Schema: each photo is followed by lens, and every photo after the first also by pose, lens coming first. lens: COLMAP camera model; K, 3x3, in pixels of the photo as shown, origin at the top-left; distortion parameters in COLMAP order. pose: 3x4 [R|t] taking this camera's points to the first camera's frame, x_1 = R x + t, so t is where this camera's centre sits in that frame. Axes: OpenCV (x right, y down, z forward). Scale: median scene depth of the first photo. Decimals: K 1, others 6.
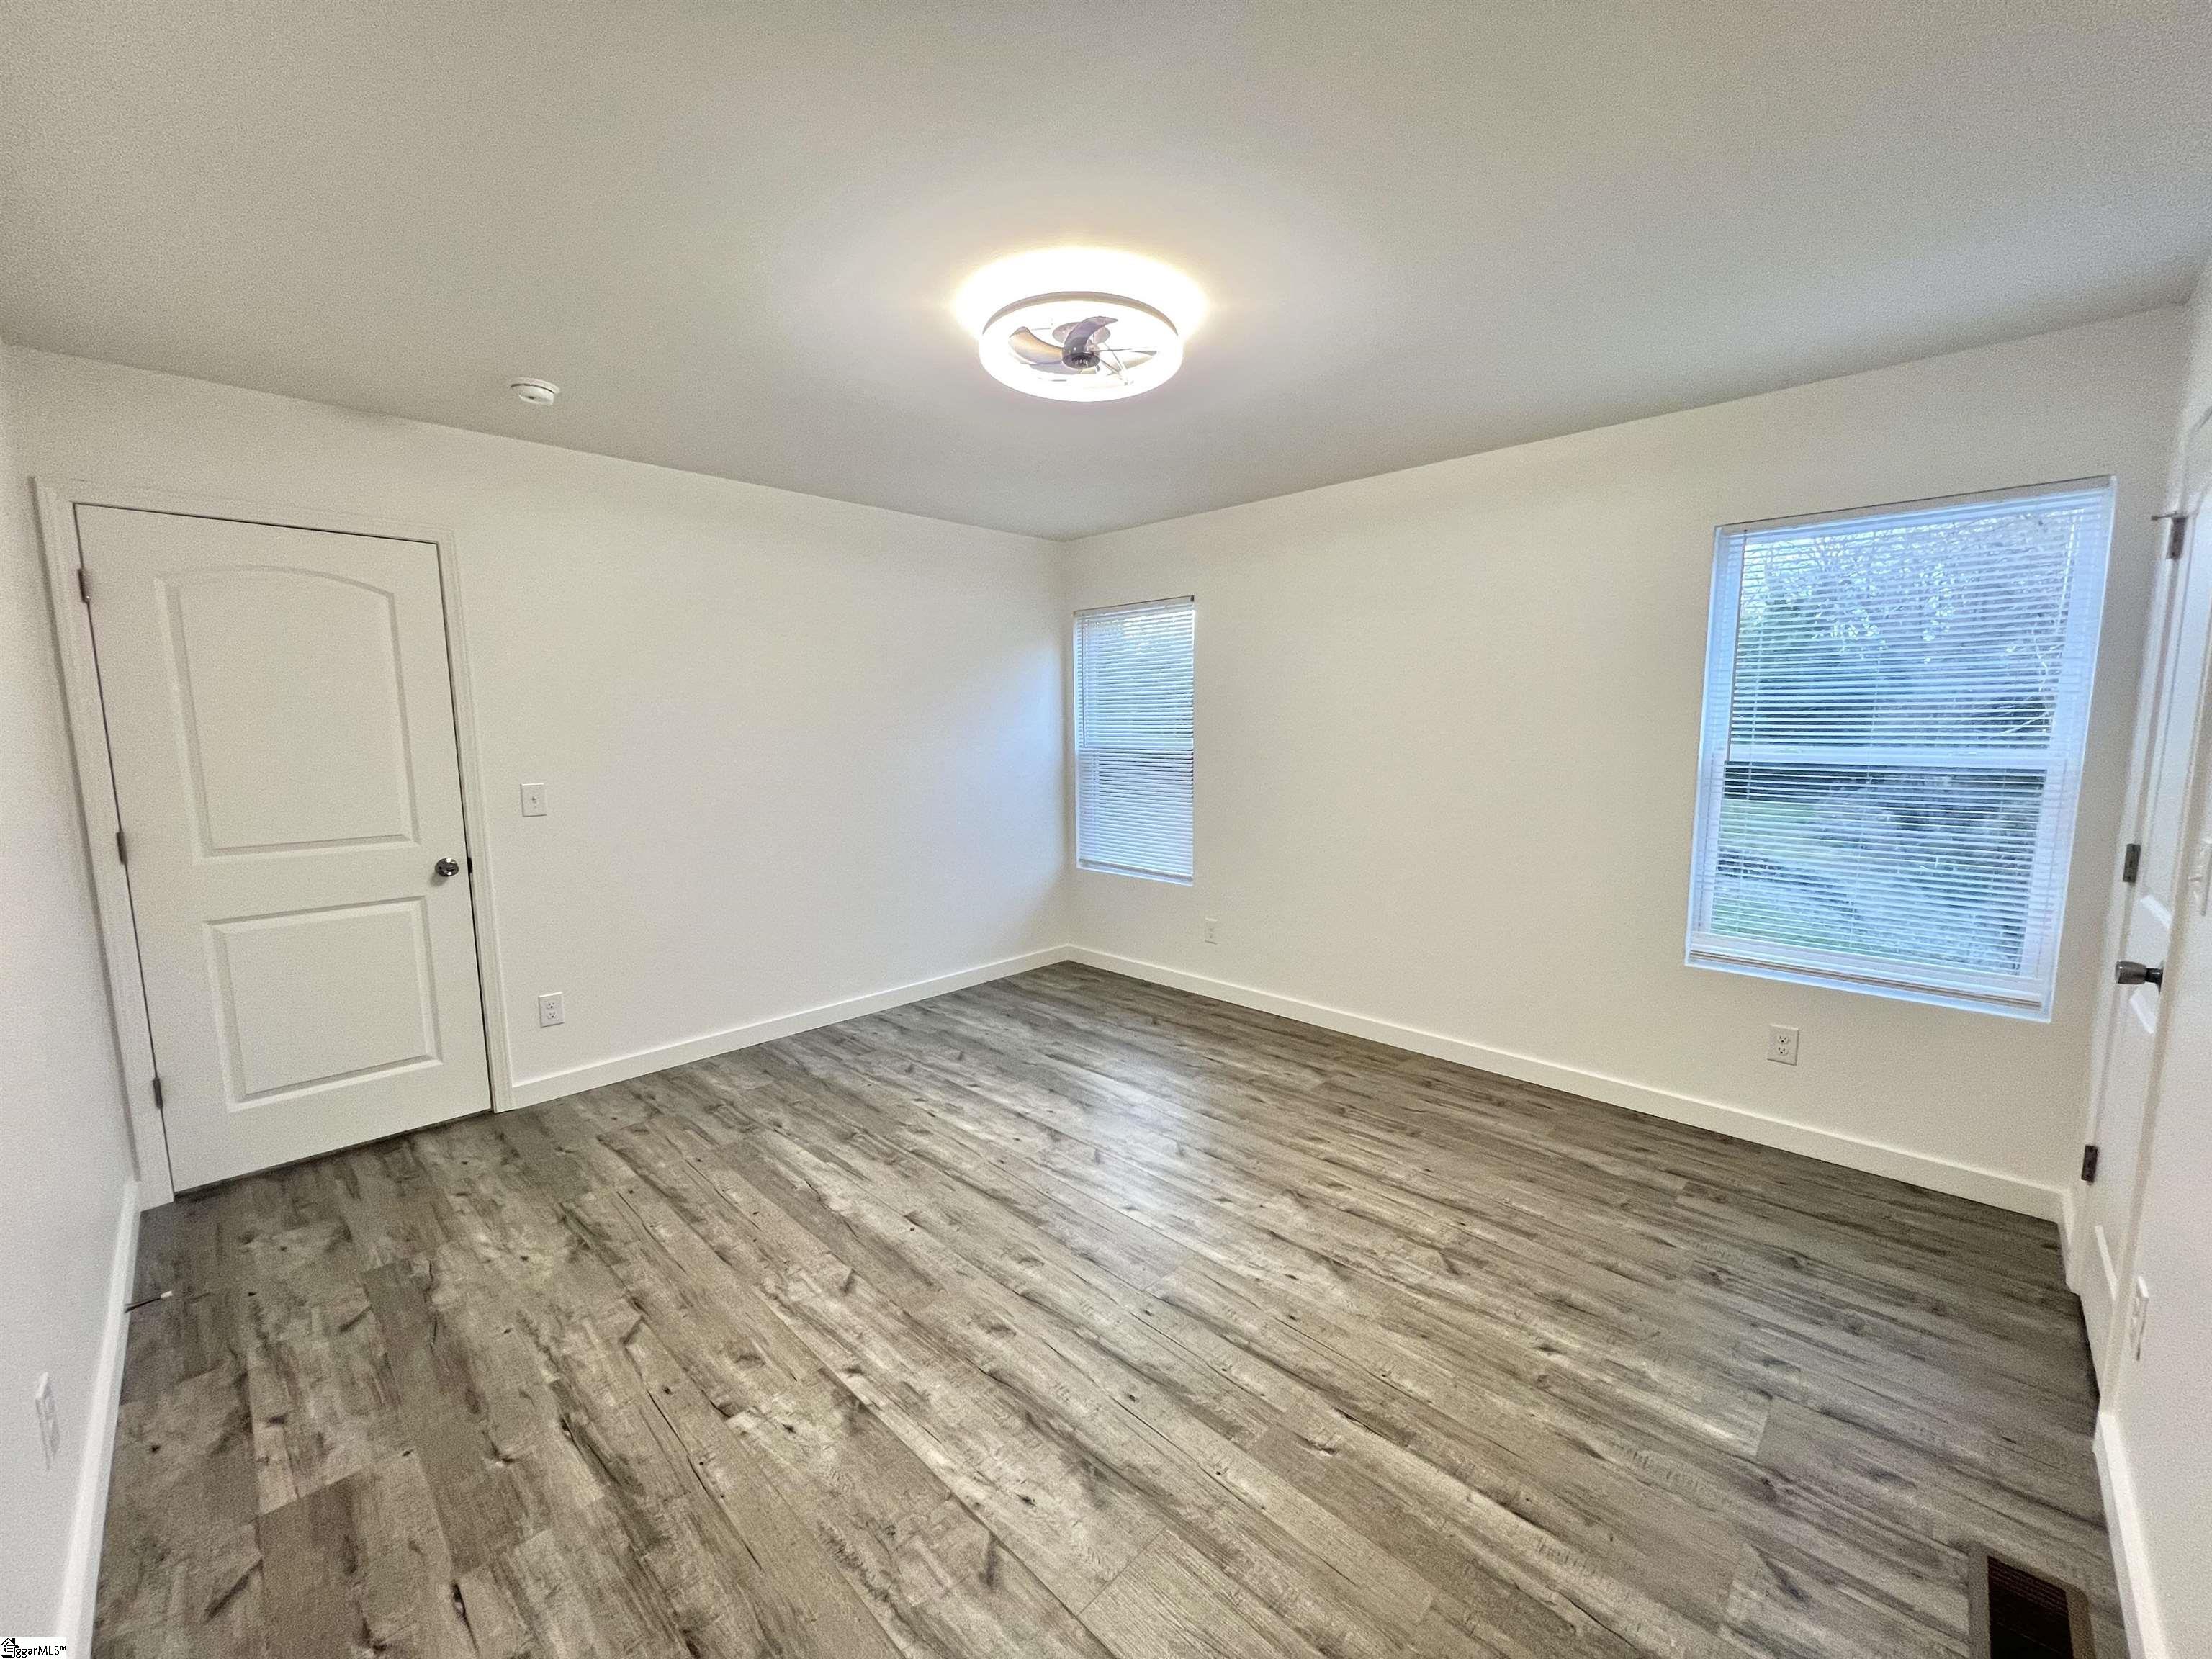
lens RADIAL K [[883.0, 0, 1107.5], [0, 883.0, 835.6], [0, 0, 1]] dist [-0.000220, 0.000284]
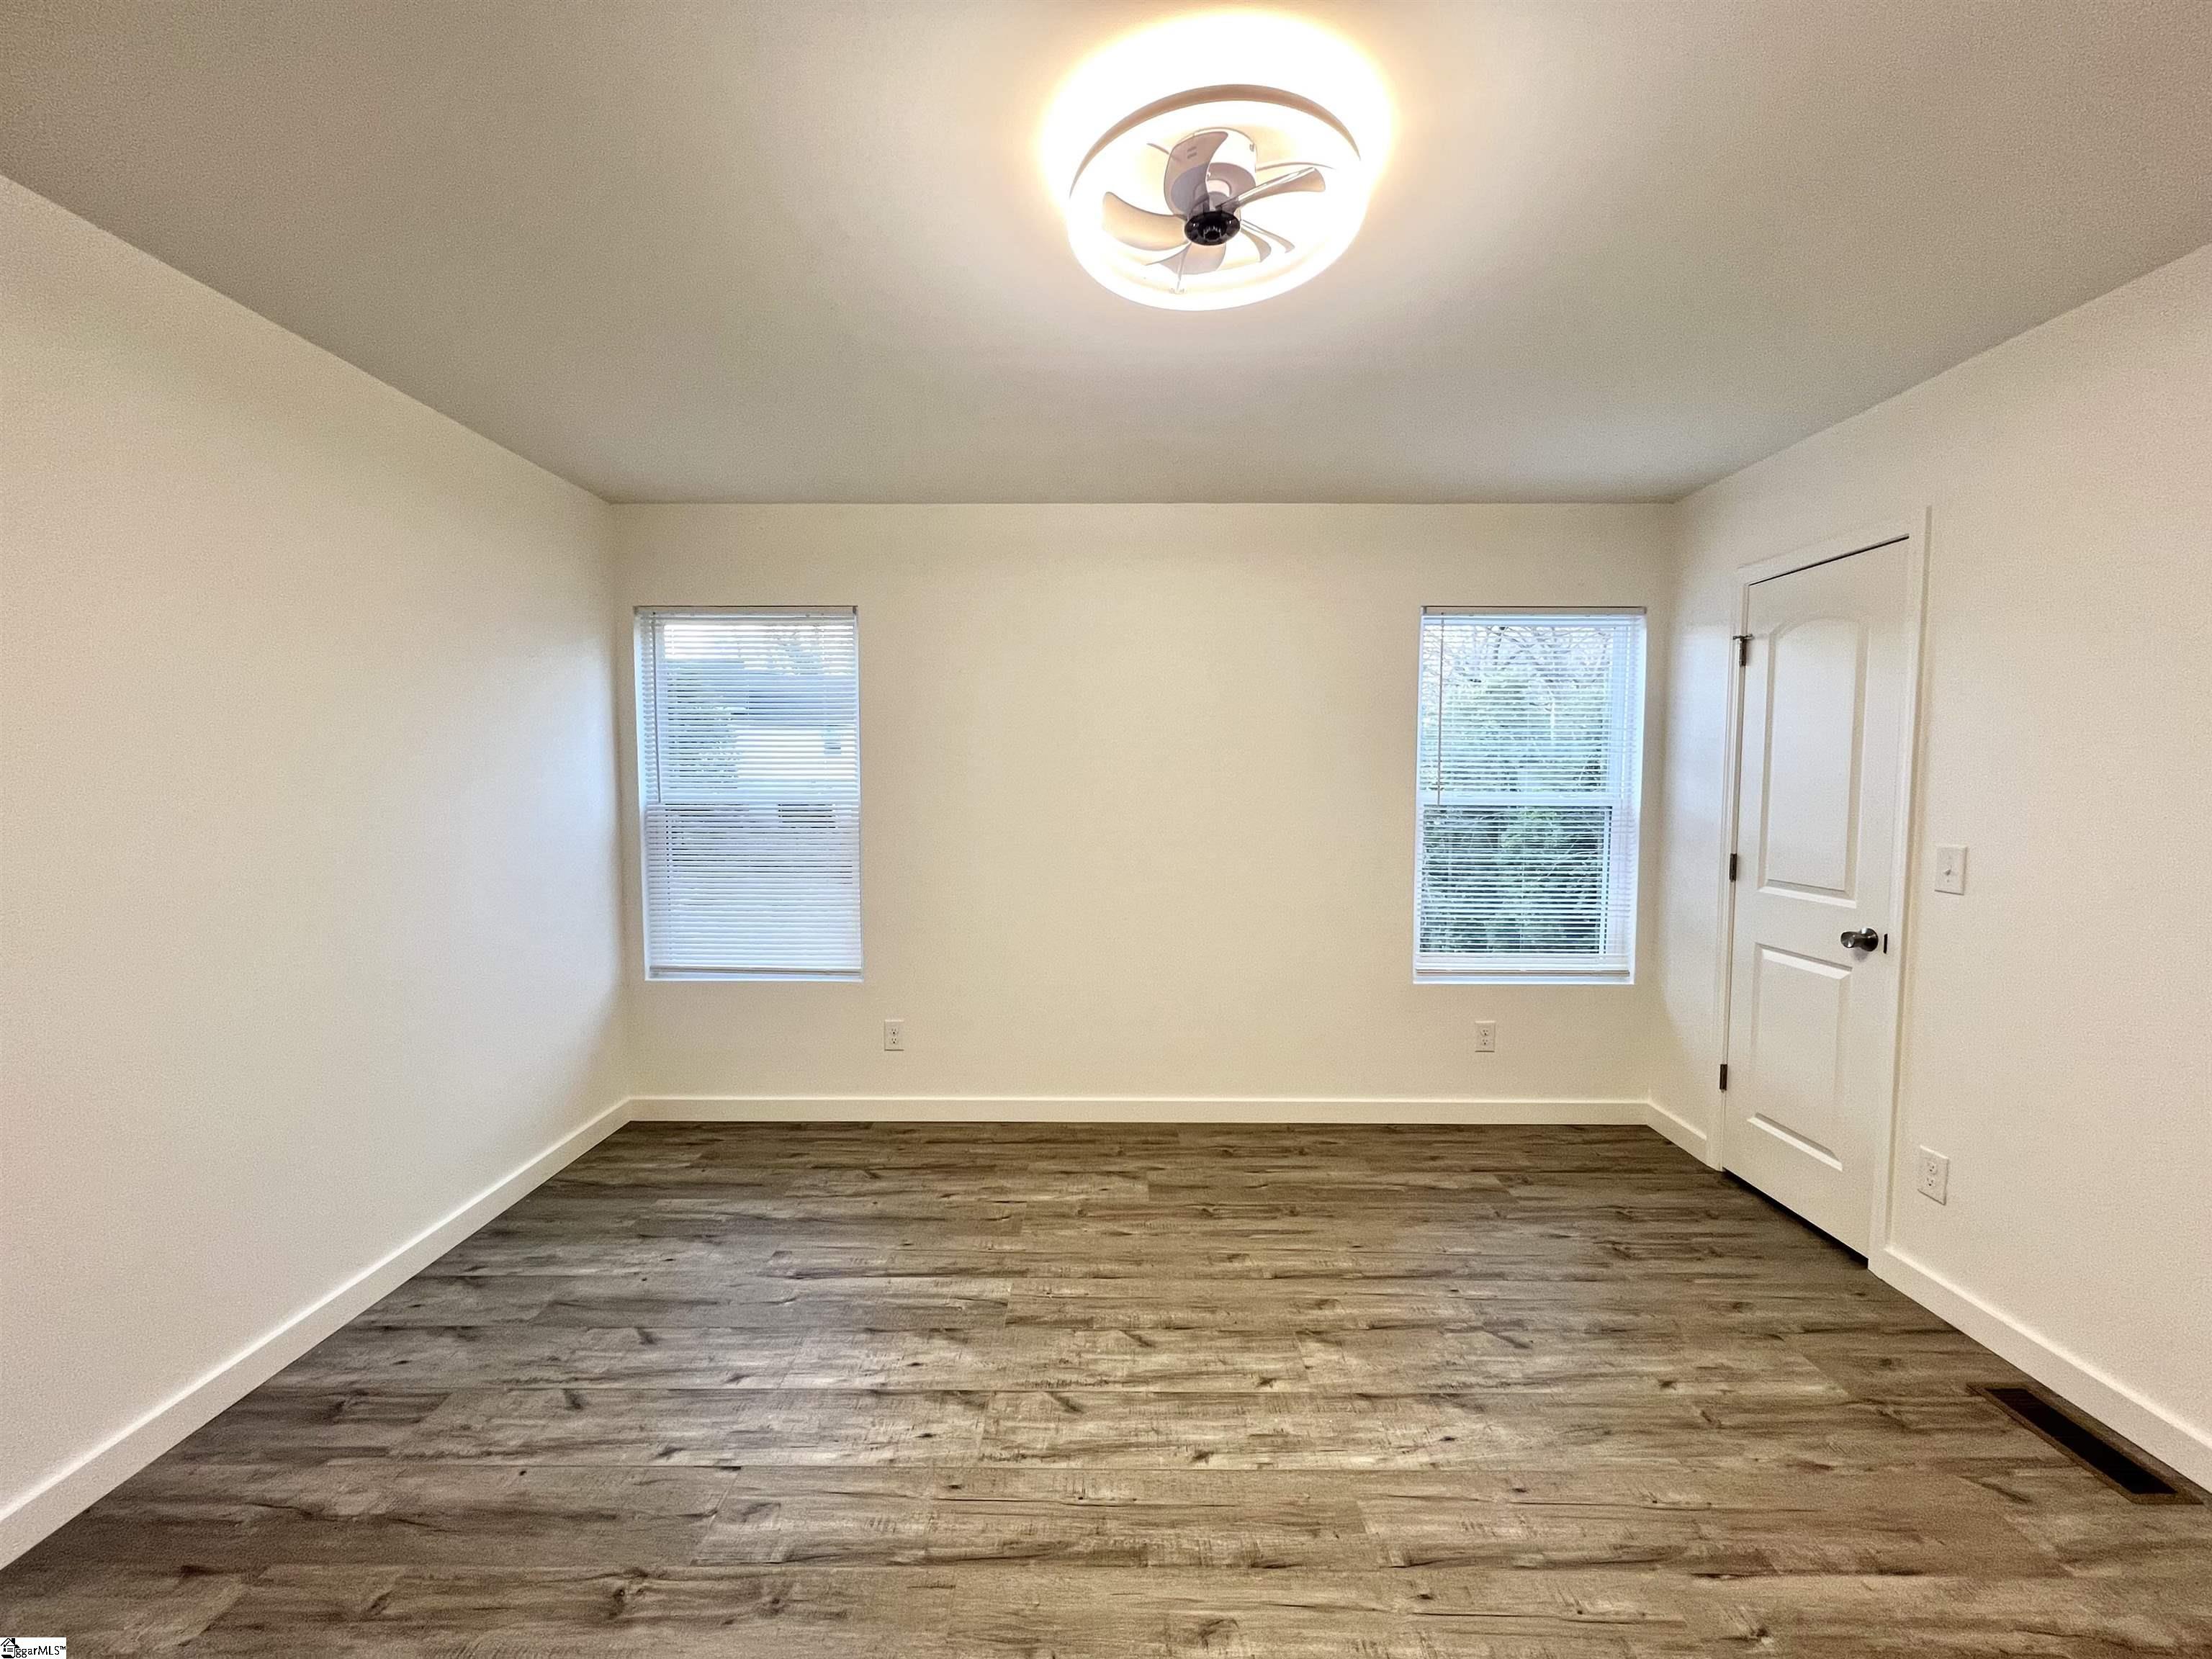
lens RADIAL K [[890.1, 0, 1109.2], [0, 890.1, 830.8], [0, 0, 1]] dist [-0.002163, 0.001183]
pose [[0.721260, -0.033787, 0.691840, -0.400024], [0.082416, 0.995900, -0.037284, -0.037311], [-0.687744, 0.083910, 0.721088, 0.410506]]
